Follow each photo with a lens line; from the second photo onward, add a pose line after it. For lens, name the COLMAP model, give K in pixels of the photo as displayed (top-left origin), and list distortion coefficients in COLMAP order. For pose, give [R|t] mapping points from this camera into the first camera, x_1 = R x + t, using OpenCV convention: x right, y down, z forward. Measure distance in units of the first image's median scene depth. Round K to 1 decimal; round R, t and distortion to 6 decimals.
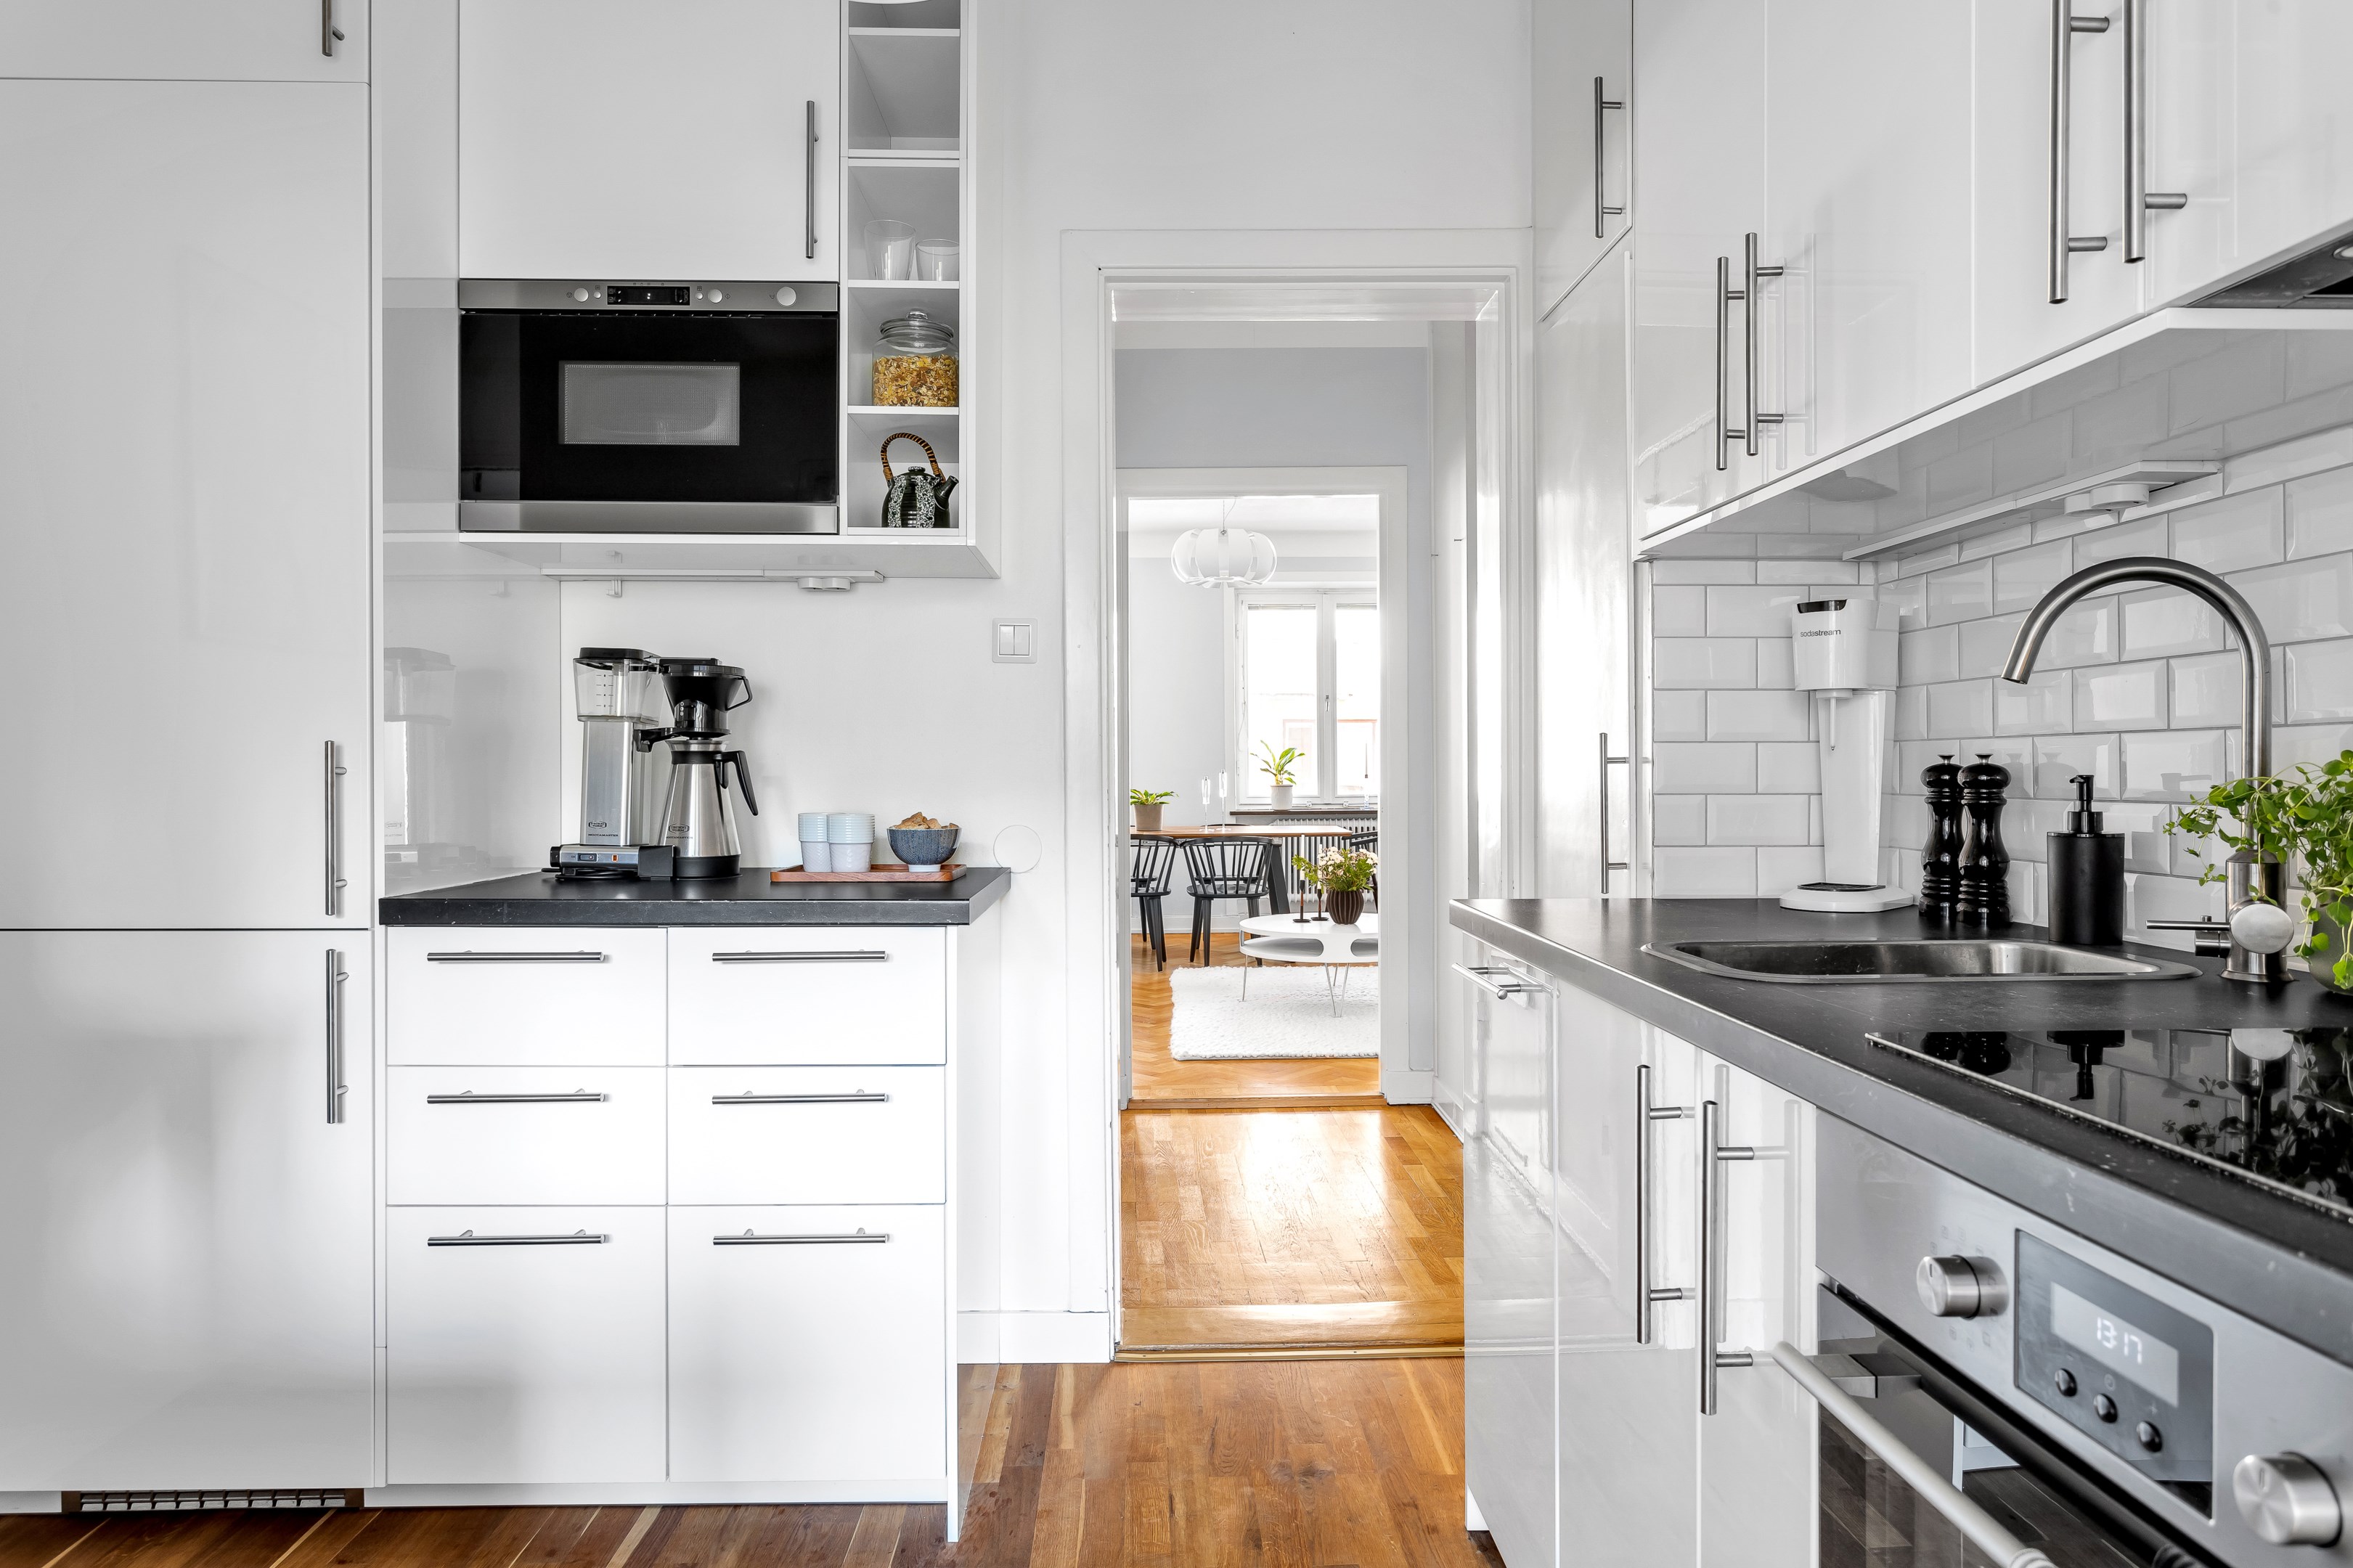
lens RADIAL K [[1408.6, 0, 1176.5], [0, 1408.6, 784.0], [0, 0, 1]] dist [-0.001957, 0.000113]
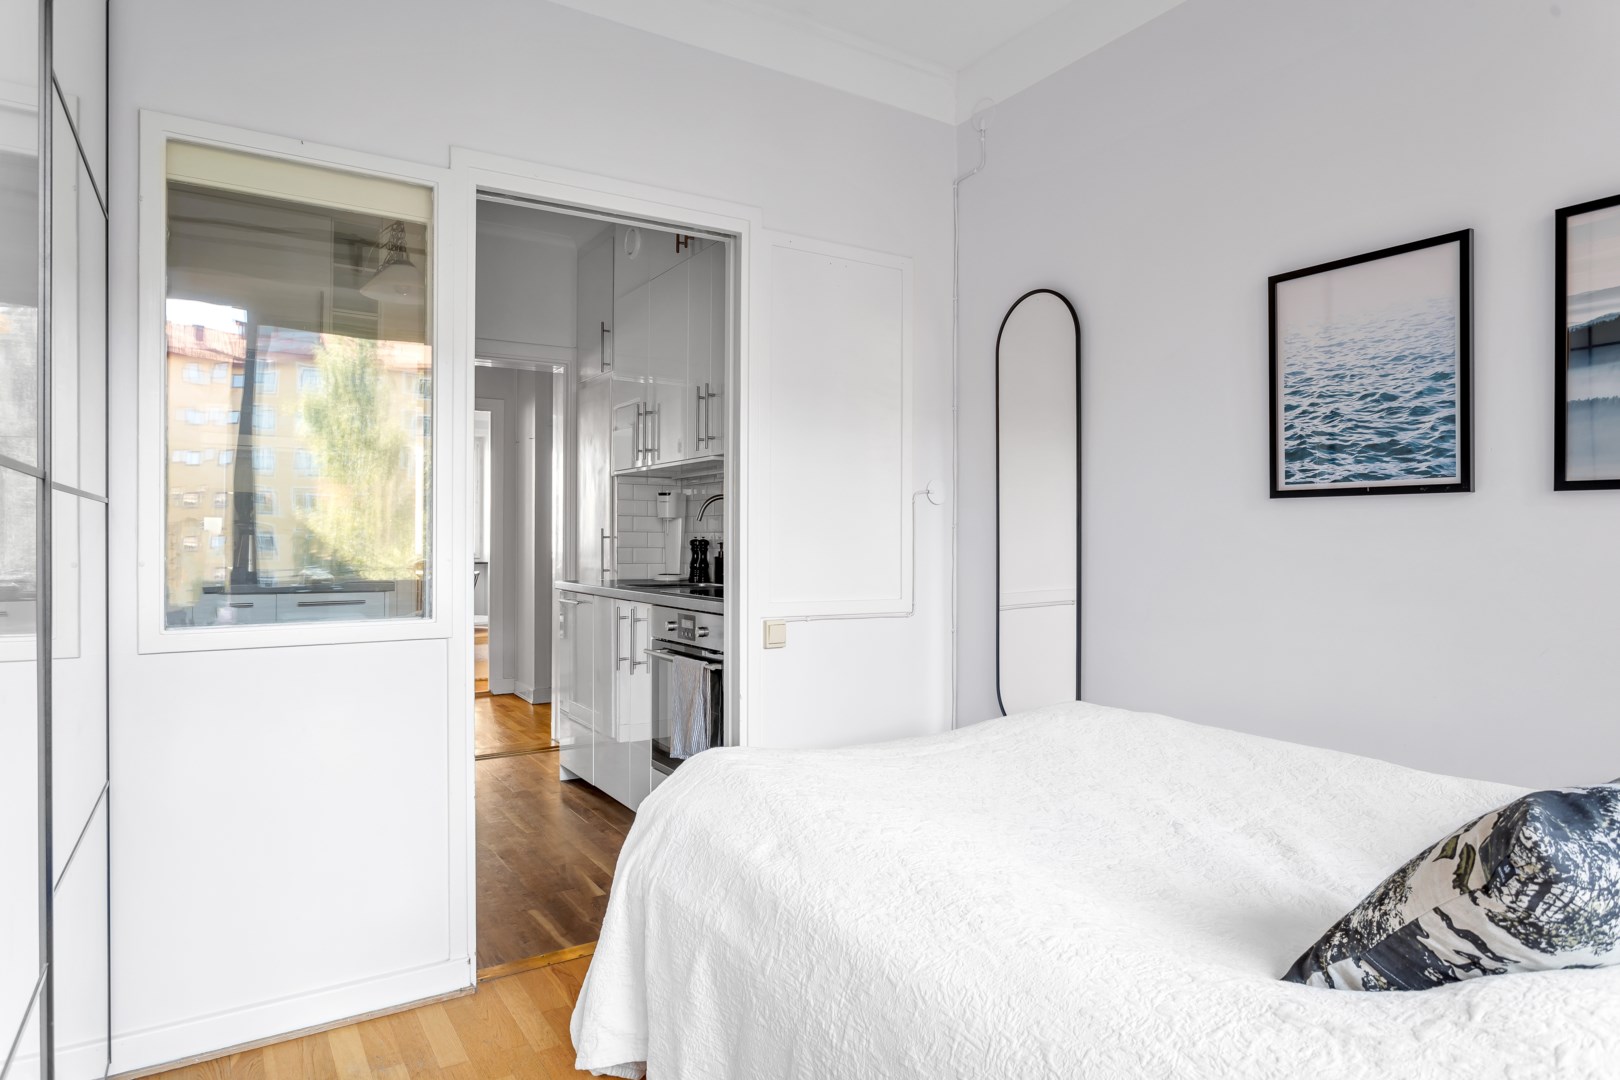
lens RADIAL K [[866.4, 0, 810.0], [0, 866.4, 540.0], [0, 0, 1]] dist [-0.000961, -0.000011]
pose [[0.849488, 0.005442, 0.527581, -0.397578], [-0.001427, 0.999967, -0.008017, 0.005668], [-0.527607, 0.006057, 0.849467, -1.092714]]
